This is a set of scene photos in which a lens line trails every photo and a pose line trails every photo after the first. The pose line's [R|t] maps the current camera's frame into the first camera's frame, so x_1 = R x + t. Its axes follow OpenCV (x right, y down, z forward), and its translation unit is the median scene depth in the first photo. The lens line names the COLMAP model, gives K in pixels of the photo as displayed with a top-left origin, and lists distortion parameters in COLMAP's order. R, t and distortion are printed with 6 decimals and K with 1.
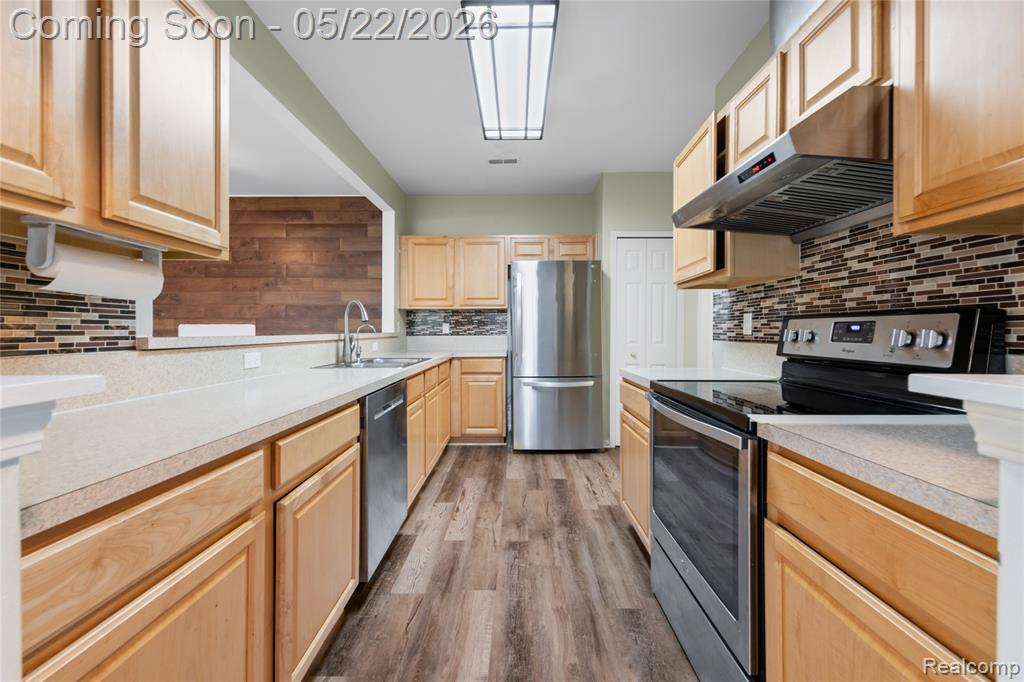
lens RADIAL K [[405.8, 0, 510.6], [0, 405.8, 329.5], [0, 0, 1]] dist [0.016874, -0.005079]
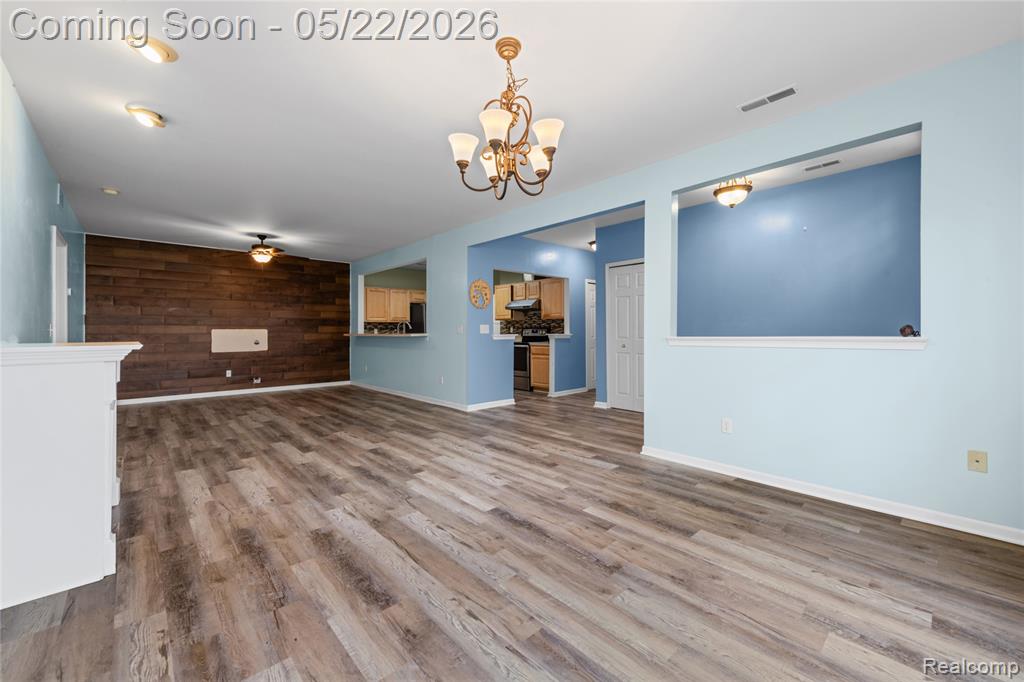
lens RADIAL K [[405.8, 0, 509.5], [0, 405.8, 332.7], [0, 0, 1]] dist [0.016874, -0.005079]
pose [[0.724909, -0.005903, 0.688819, -2.754700], [0.005199, 0.999982, 0.003099, 0.002276], [-0.688825, 0.001334, 0.724927, -2.390397]]
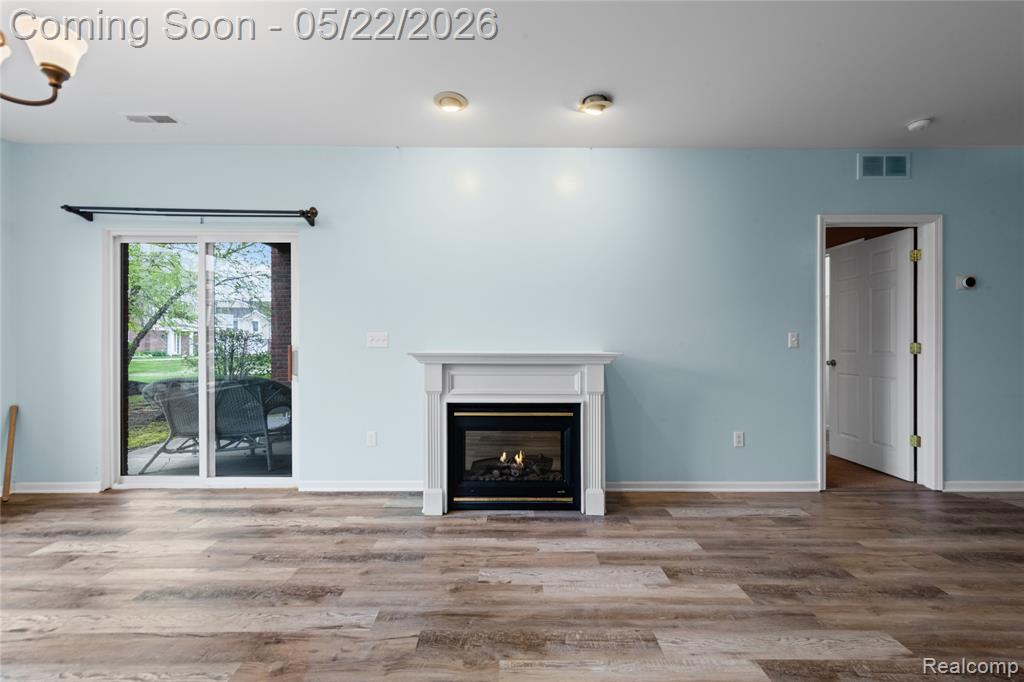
lens RADIAL K [[405.8, 0, 513.7], [0, 405.8, 344.5], [0, 0, 1]] dist [0.016874, -0.005079]
pose [[0.028607, 0.004442, -0.999581, -1.260738], [-0.002632, 0.999987, 0.004368, -0.006519], [0.999587, 0.002506, 0.028618, -0.615443]]
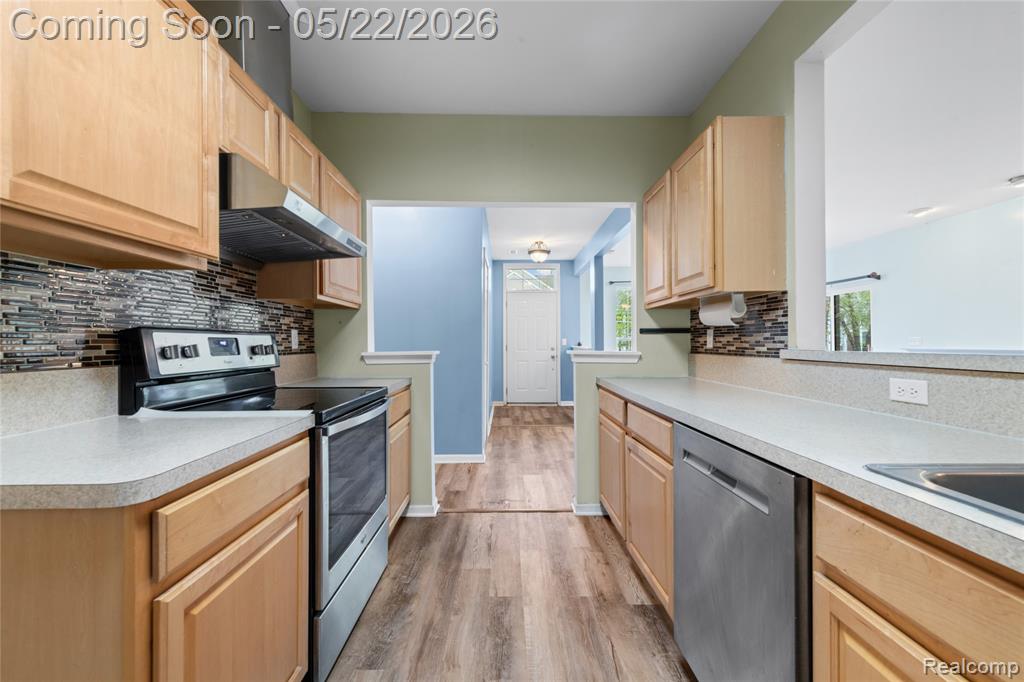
lens RADIAL K [[405.8, 0, 510.9], [0, 405.8, 342.9], [0, 0, 1]] dist [0.016874, -0.005079]
pose [[-0.999469, 0.001913, -0.032542, 0.019910], [0.001931, 0.999998, -0.000518, -0.001744], [0.032541, -0.000581, -0.999470, 1.748489]]
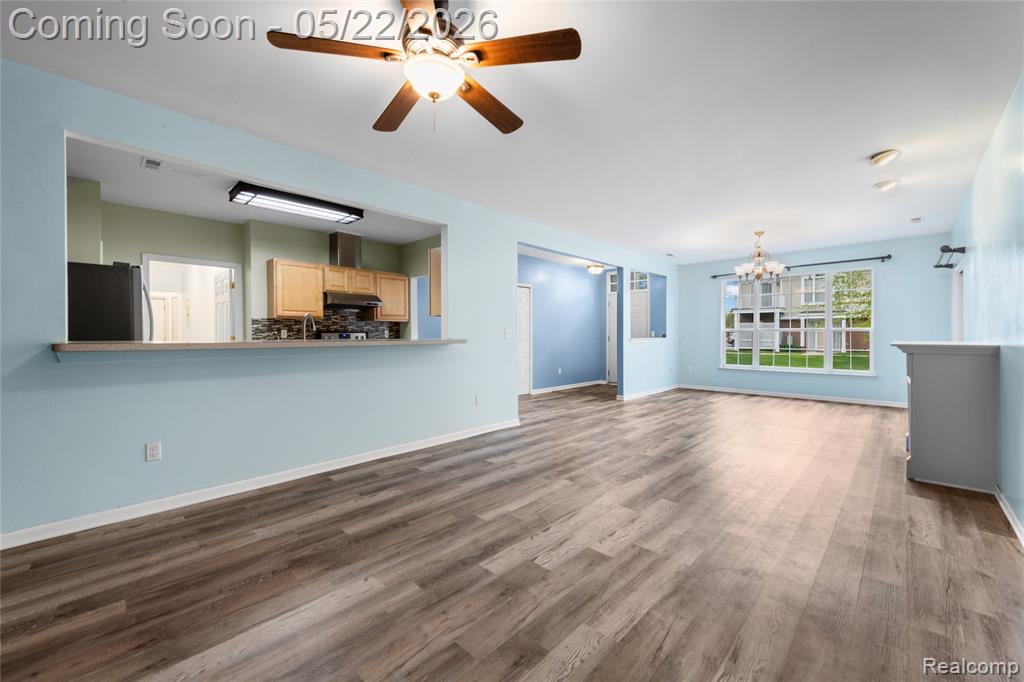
lens RADIAL K [[405.8, 0, 518.8], [0, 405.8, 344.4], [0, 0, 1]] dist [0.016874, -0.005079]
pose [[-0.748084, -0.016005, 0.663411, -2.728940], [0.000492, 0.999695, 0.024672, -0.010558], [-0.663604, 0.018783, -0.747848, 2.367405]]
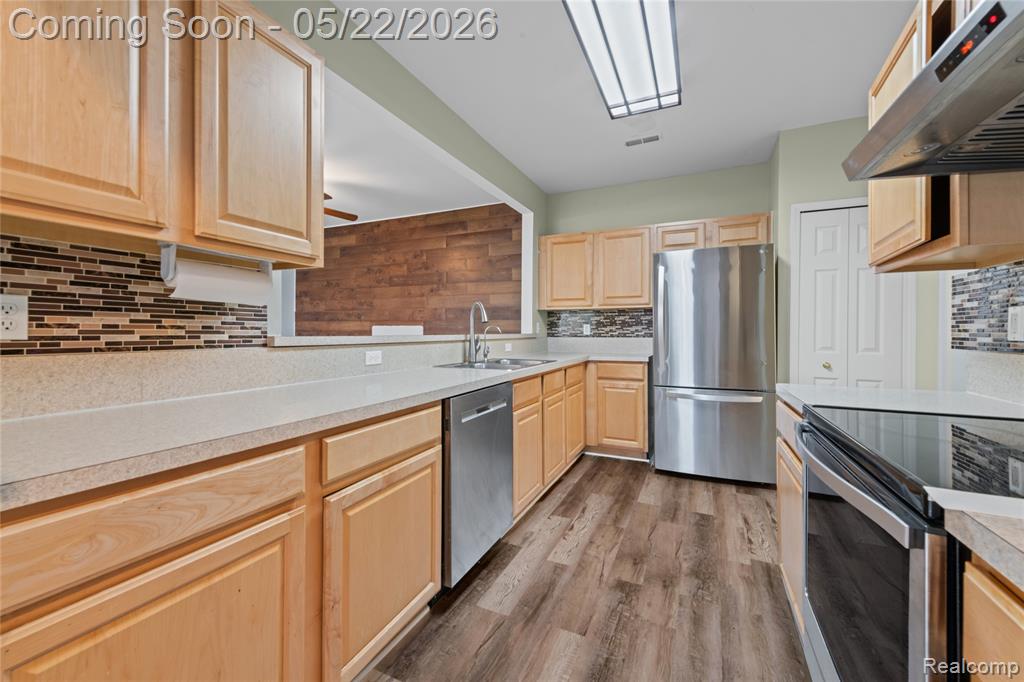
lens RADIAL K [[405.8, 0, 510.8], [0, 405.8, 329.0], [0, 0, 1]] dist [0.016874, -0.005079]
pose [[0.912682, 0.001736, -0.408666, 0.171199], [-0.003642, 0.999986, -0.003886, 0.000068], [0.408653, 0.005035, 0.912676, 0.153944]]
